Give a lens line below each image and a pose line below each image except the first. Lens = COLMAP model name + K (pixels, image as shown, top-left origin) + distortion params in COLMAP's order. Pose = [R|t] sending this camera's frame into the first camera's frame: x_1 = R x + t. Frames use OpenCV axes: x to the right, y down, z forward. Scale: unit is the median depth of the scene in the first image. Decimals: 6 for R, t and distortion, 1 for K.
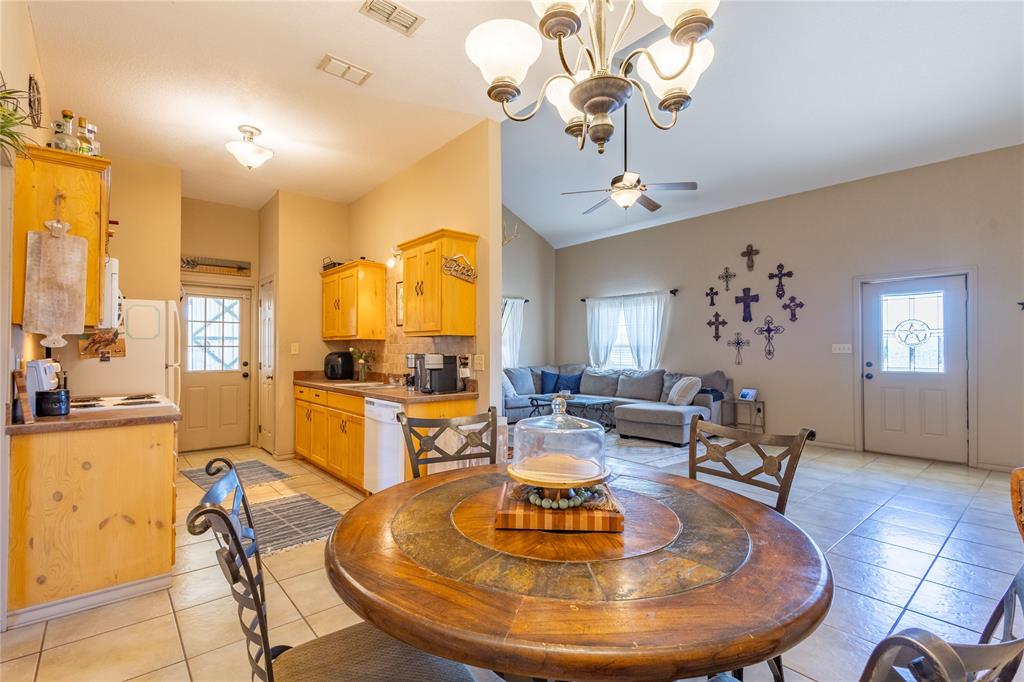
lens RADIAL K [[483.1, 0, 514.9], [0, 483.1, 344.2], [0, 0, 1]] dist [0.015025, -0.004762]
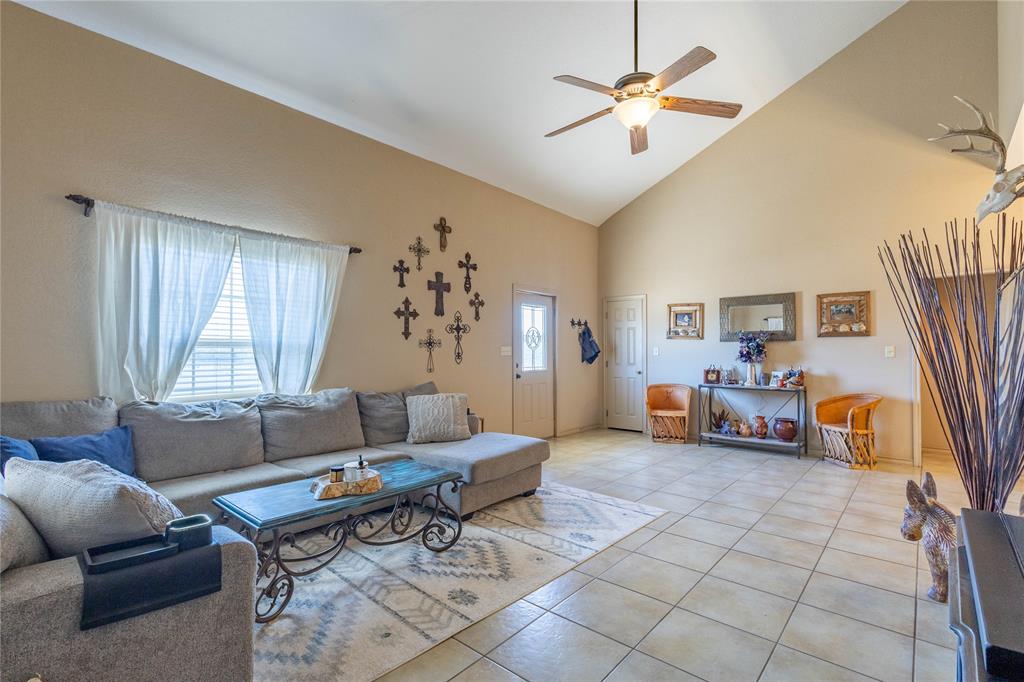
lens RADIAL K [[483.1, 0, 522.8], [0, 483.1, 342.1], [0, 0, 1]] dist [0.015025, -0.004762]
pose [[-0.151494, 0.021806, 0.988218, -0.335286], [-0.009539, 0.999678, -0.023521, 0.013770], [-0.988412, -0.012990, -0.151237, 1.101834]]
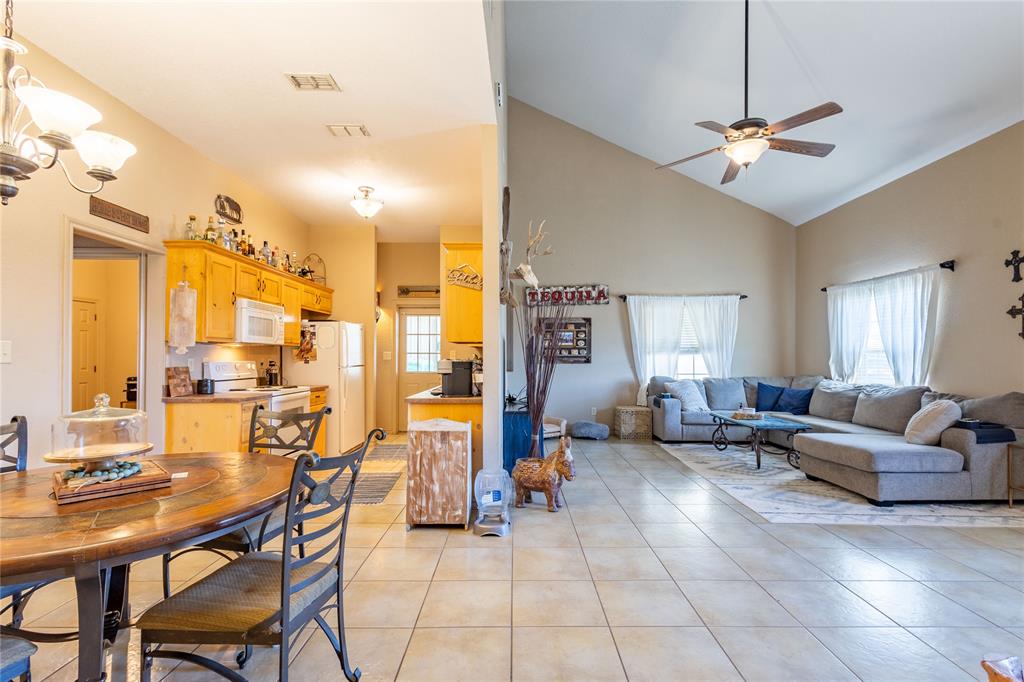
lens RADIAL K [[483.1, 0, 509.9], [0, 483.1, 350.3], [0, 0, 1]] dist [0.015025, -0.004762]
pose [[0.750800, -0.006934, -0.660493, 0.396783], [0.006566, 0.999974, -0.003034, 0.002141], [0.660497, -0.002059, 0.750826, 0.174164]]
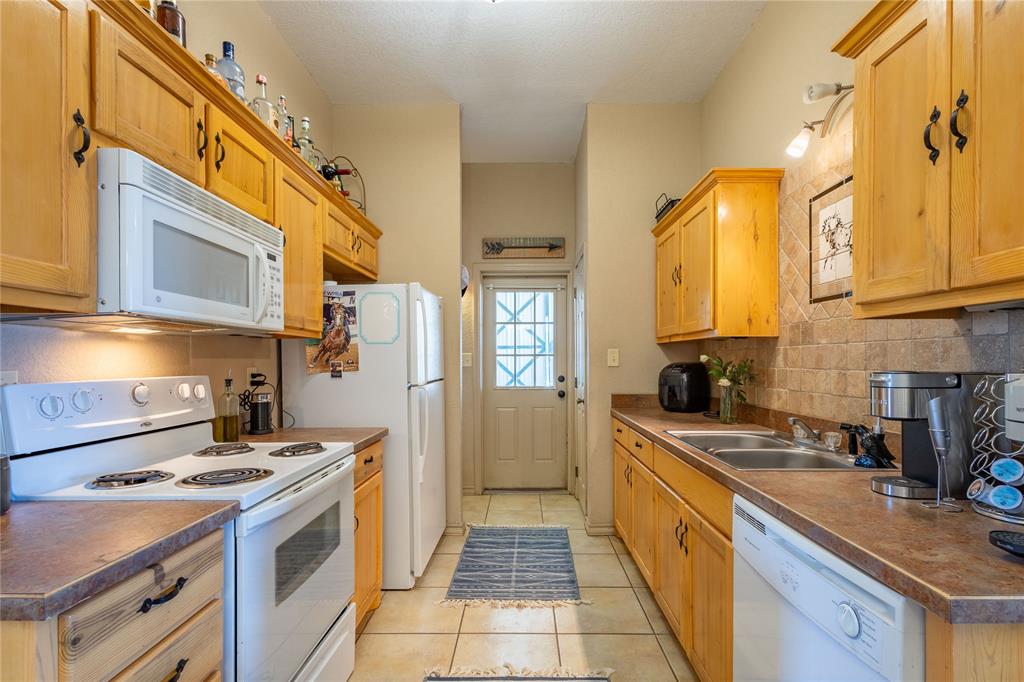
lens RADIAL K [[483.1, 0, 512.3], [0, 483.1, 361.2], [0, 0, 1]] dist [0.015025, -0.004762]
pose [[0.747401, -0.000952, -0.664373, -0.125978], [0.012471, 0.999843, 0.012597, 0.004298], [0.664256, -0.017700, 0.747295, 0.406502]]
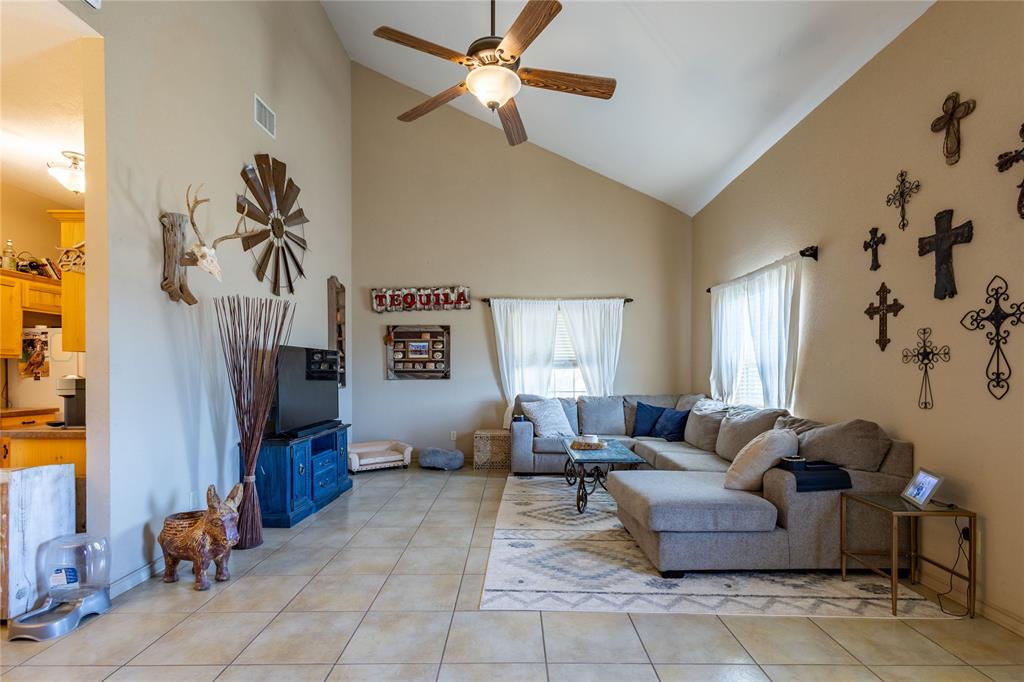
lens RADIAL K [[483.1, 0, 516.2], [0, 483.1, 373.1], [0, 0, 1]] dist [0.015025, -0.004762]
pose [[0.749550, 0.004817, -0.661930, 0.537926], [0.007256, 0.999854, 0.015493, 0.004897], [0.661908, -0.016415, 0.749406, 0.540428]]
